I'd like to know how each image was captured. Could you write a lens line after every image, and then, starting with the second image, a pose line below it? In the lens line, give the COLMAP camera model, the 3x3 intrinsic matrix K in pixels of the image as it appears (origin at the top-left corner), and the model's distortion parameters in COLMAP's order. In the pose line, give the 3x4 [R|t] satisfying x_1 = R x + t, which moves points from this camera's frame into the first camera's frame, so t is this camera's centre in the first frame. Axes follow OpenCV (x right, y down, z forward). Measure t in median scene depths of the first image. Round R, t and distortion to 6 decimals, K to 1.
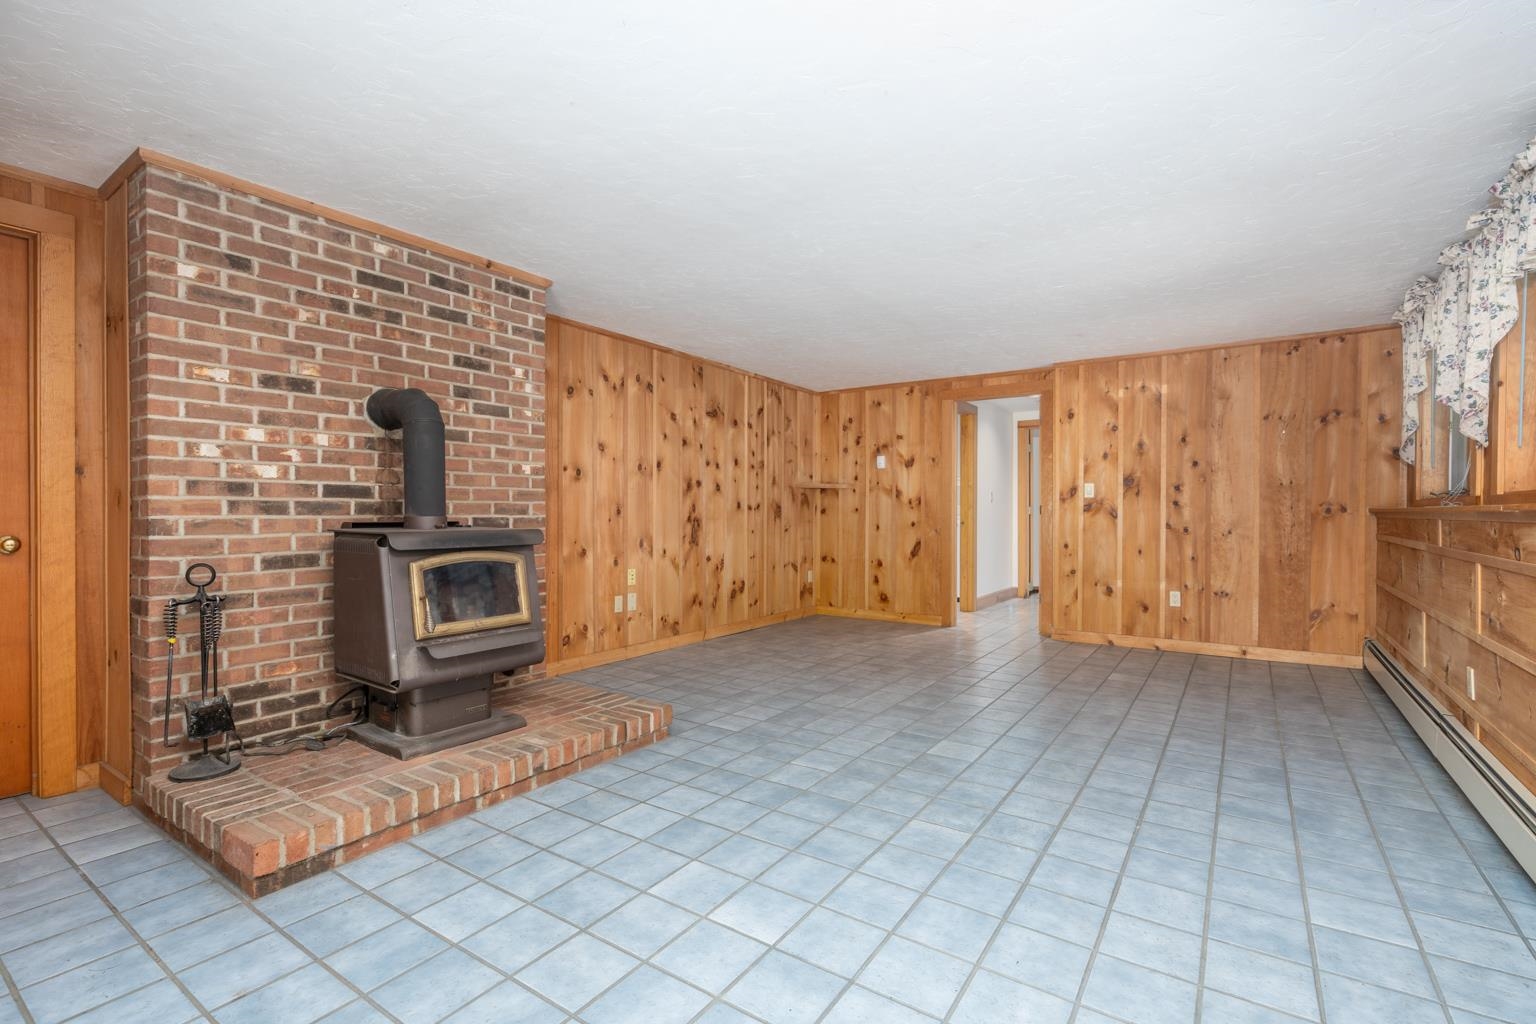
lens RADIAL K [[702.6, 0, 768.0], [0, 702.6, 512.0], [0, 0, 1]] dist [-0.004102, 0.000049]
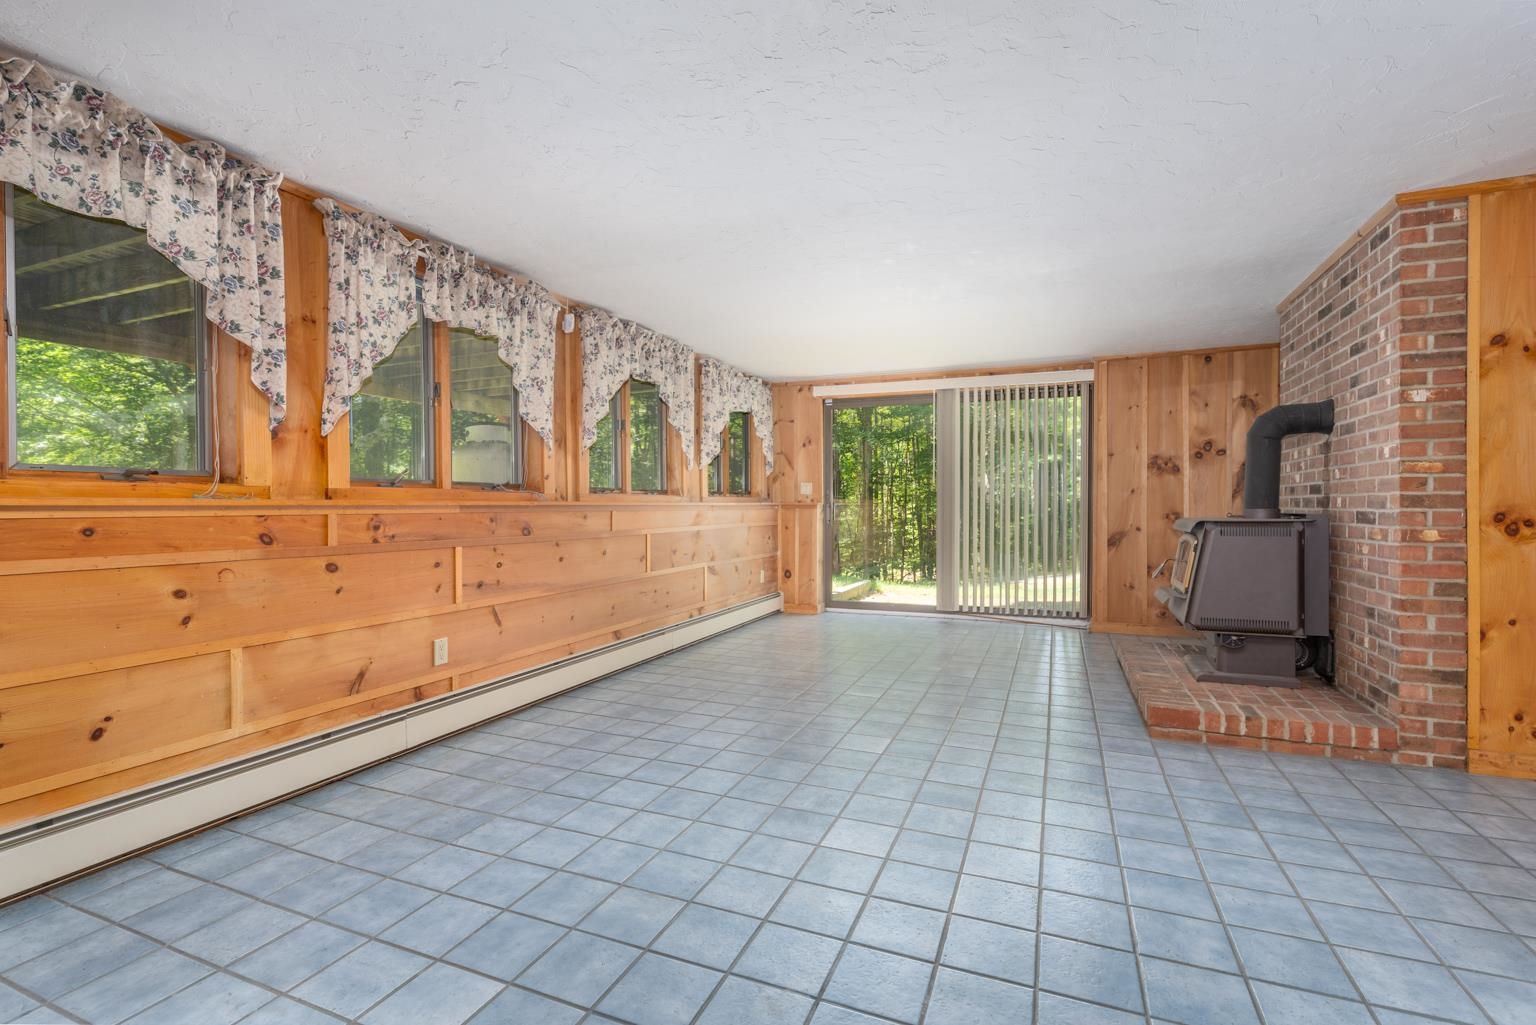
lens RADIAL K [[702.6, 0, 768.0], [0, 702.6, 512.5], [0, 0, 1]] dist [-0.004102, 0.000049]
pose [[-0.977660, 0.005206, -0.210130, 0.525271], [0.004210, 0.999978, 0.005185, 0.002517], [0.210152, 0.004185, -0.977660, 1.678118]]
